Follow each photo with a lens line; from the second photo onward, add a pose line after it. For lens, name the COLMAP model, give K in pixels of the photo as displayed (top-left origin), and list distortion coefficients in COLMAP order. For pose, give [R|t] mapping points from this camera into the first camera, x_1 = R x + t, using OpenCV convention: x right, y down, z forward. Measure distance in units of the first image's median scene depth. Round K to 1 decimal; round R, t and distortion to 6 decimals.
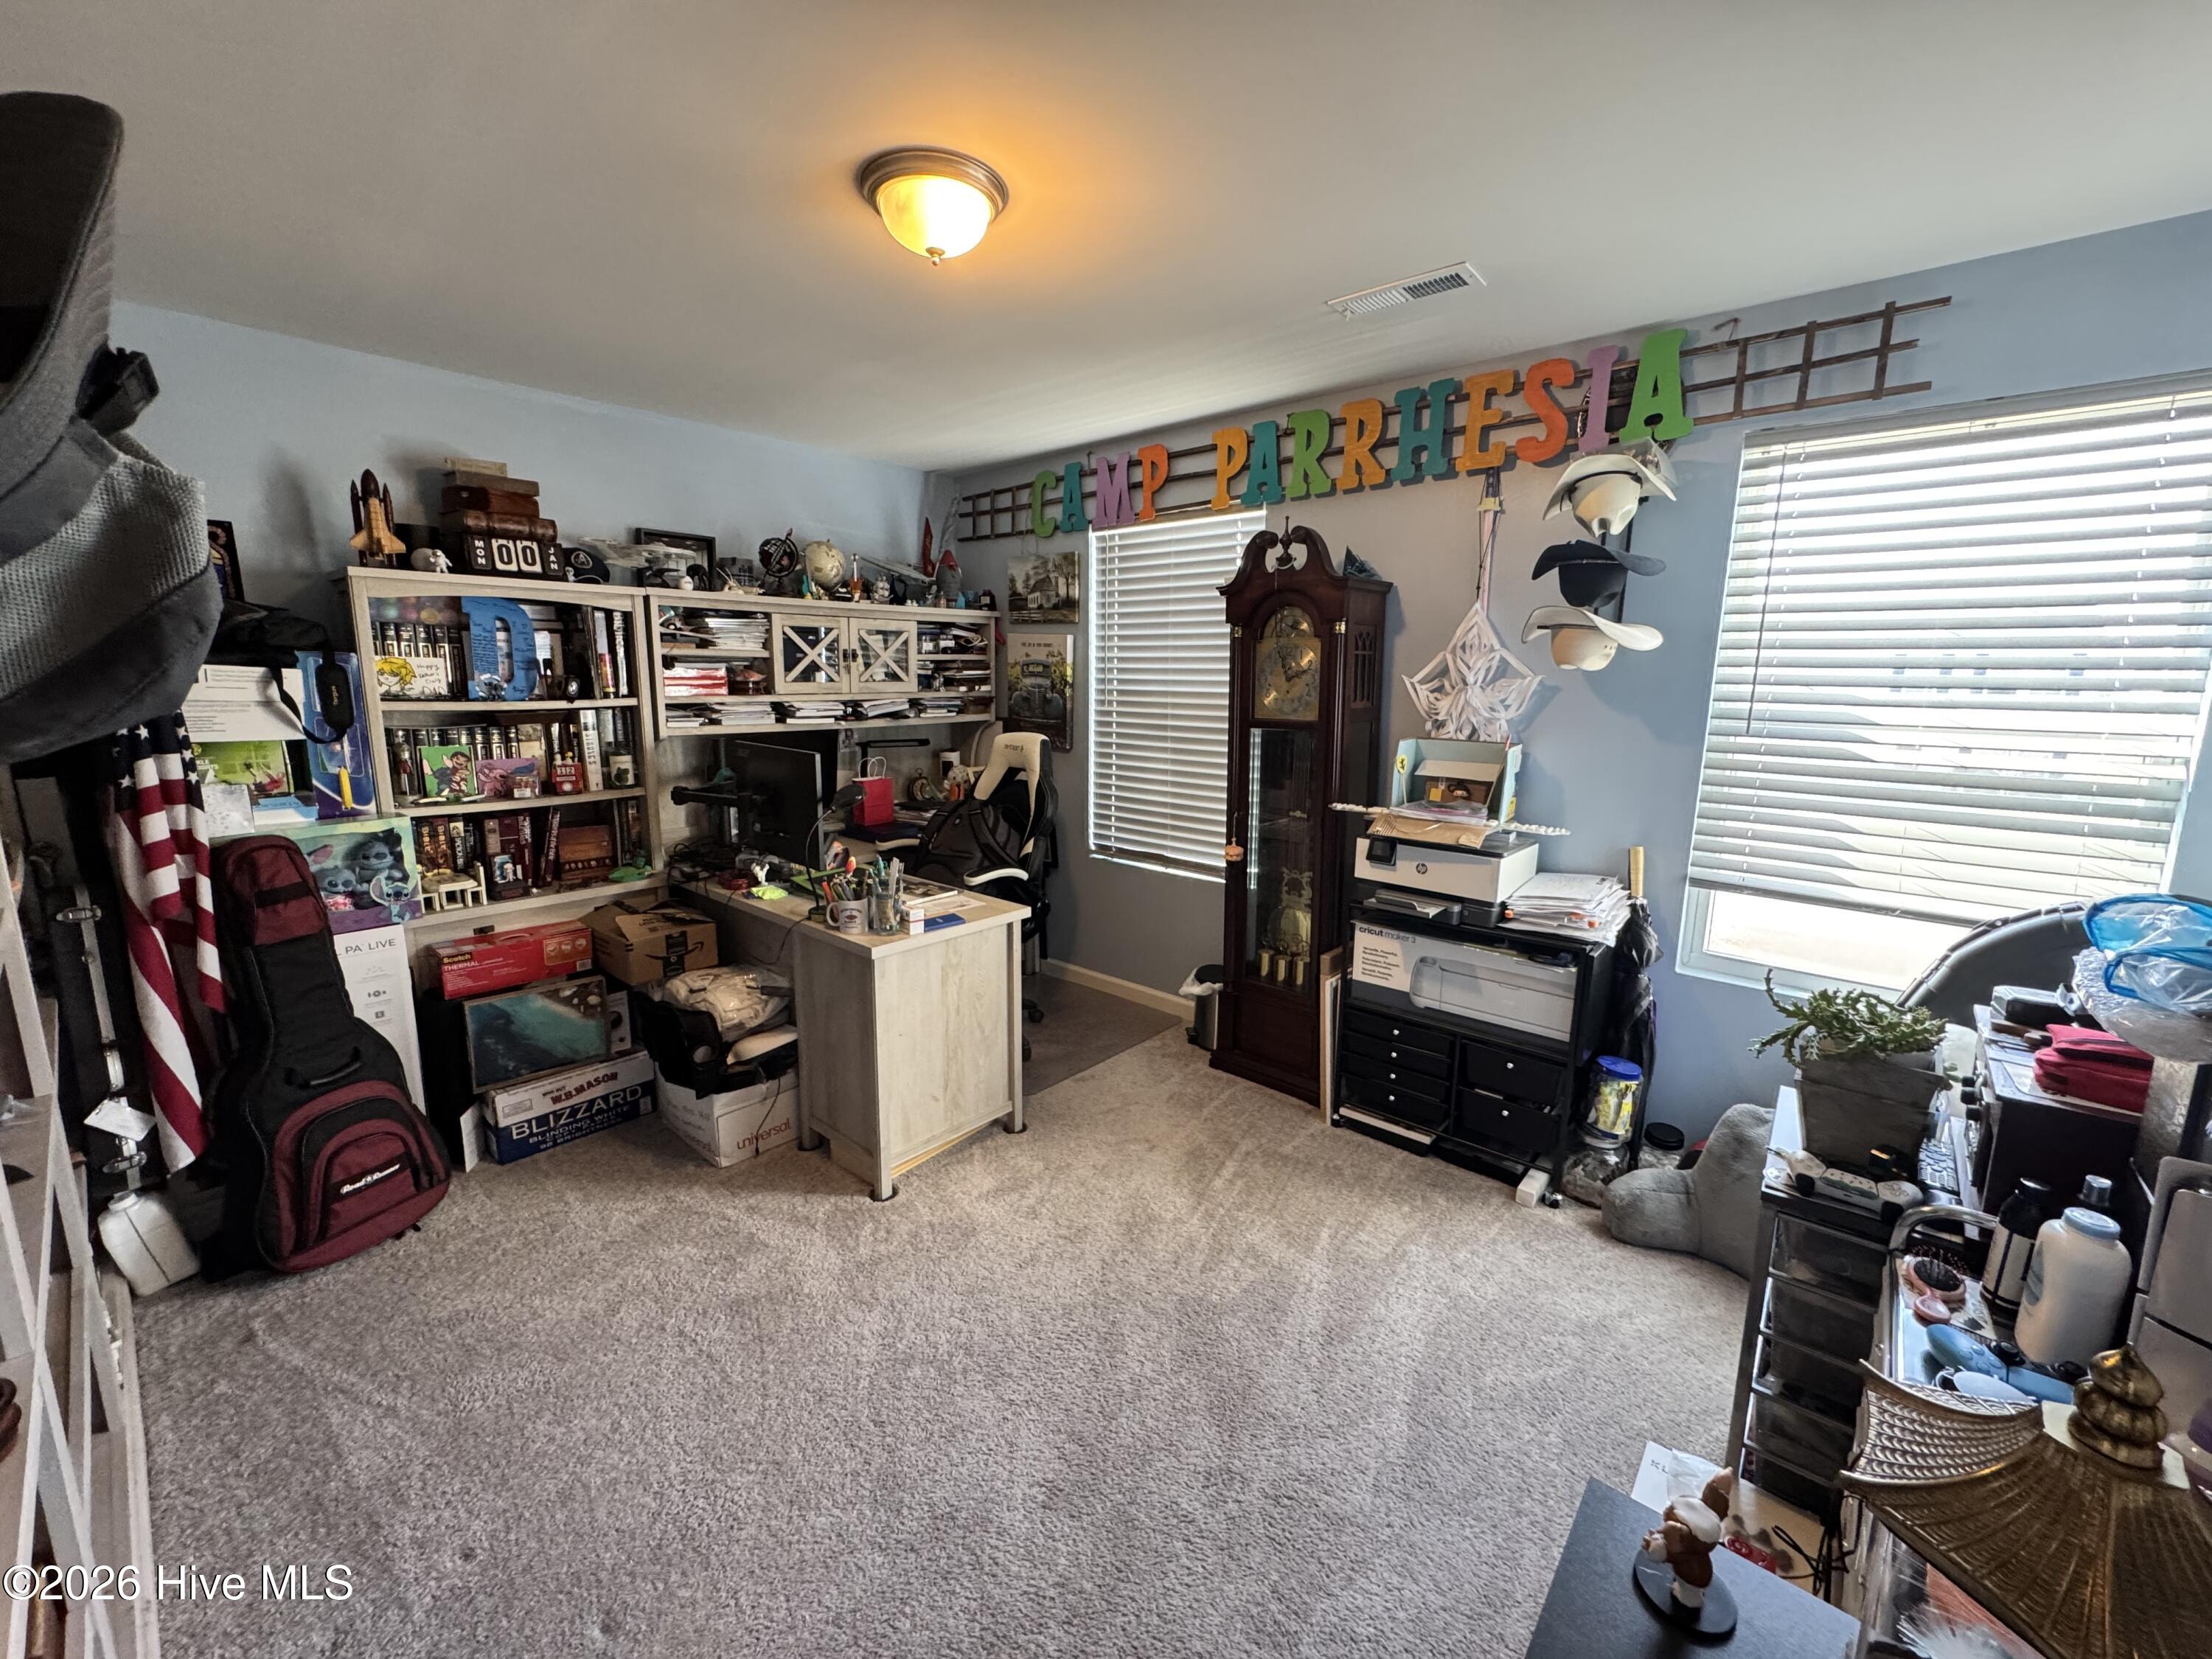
lens RADIAL K [[882.7, 0, 1103.7], [0, 882.7, 828.5], [0, 0, 1]] dist [-0.001931, 0.000483]
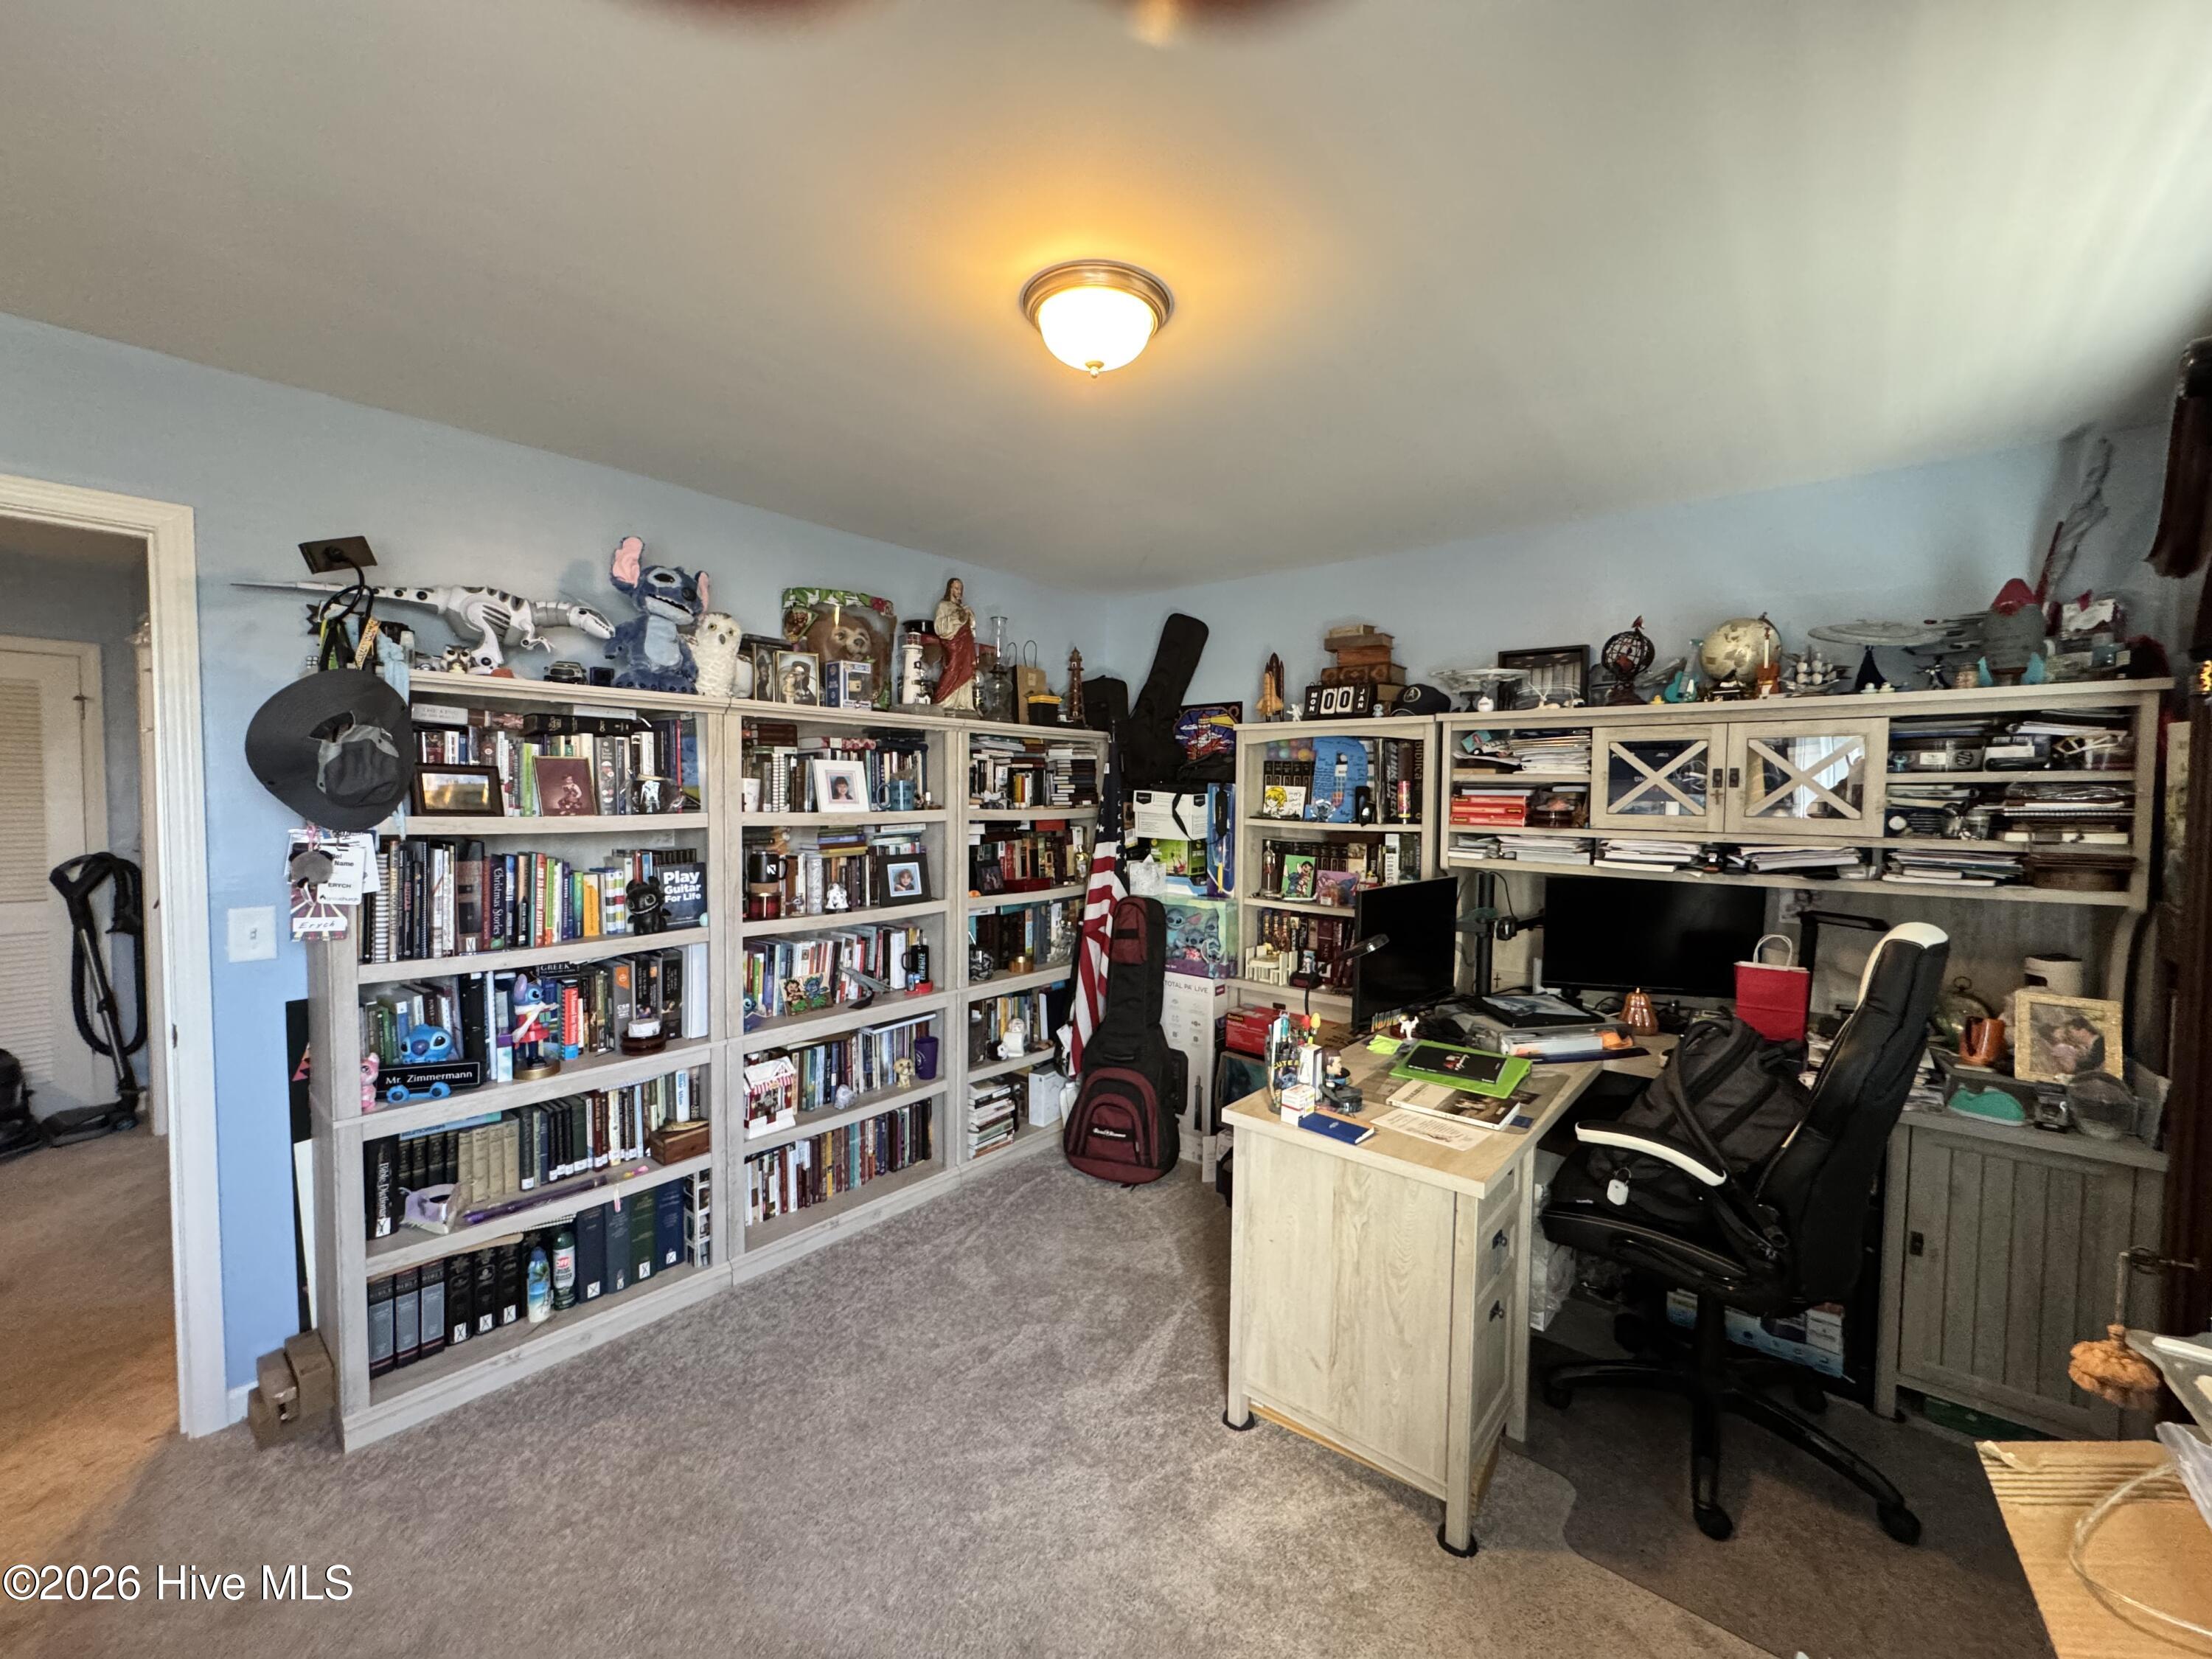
lens RADIAL K [[882.7, 0, 1103.7], [0, 882.7, 828.5], [0, 0, 1]] dist [-0.001931, 0.000483]
pose [[0.026142, 0.037563, -0.998952, 0.432144], [-0.183778, 0.982442, 0.032133, -0.104080], [0.982620, 0.182746, 0.032586, 0.584612]]
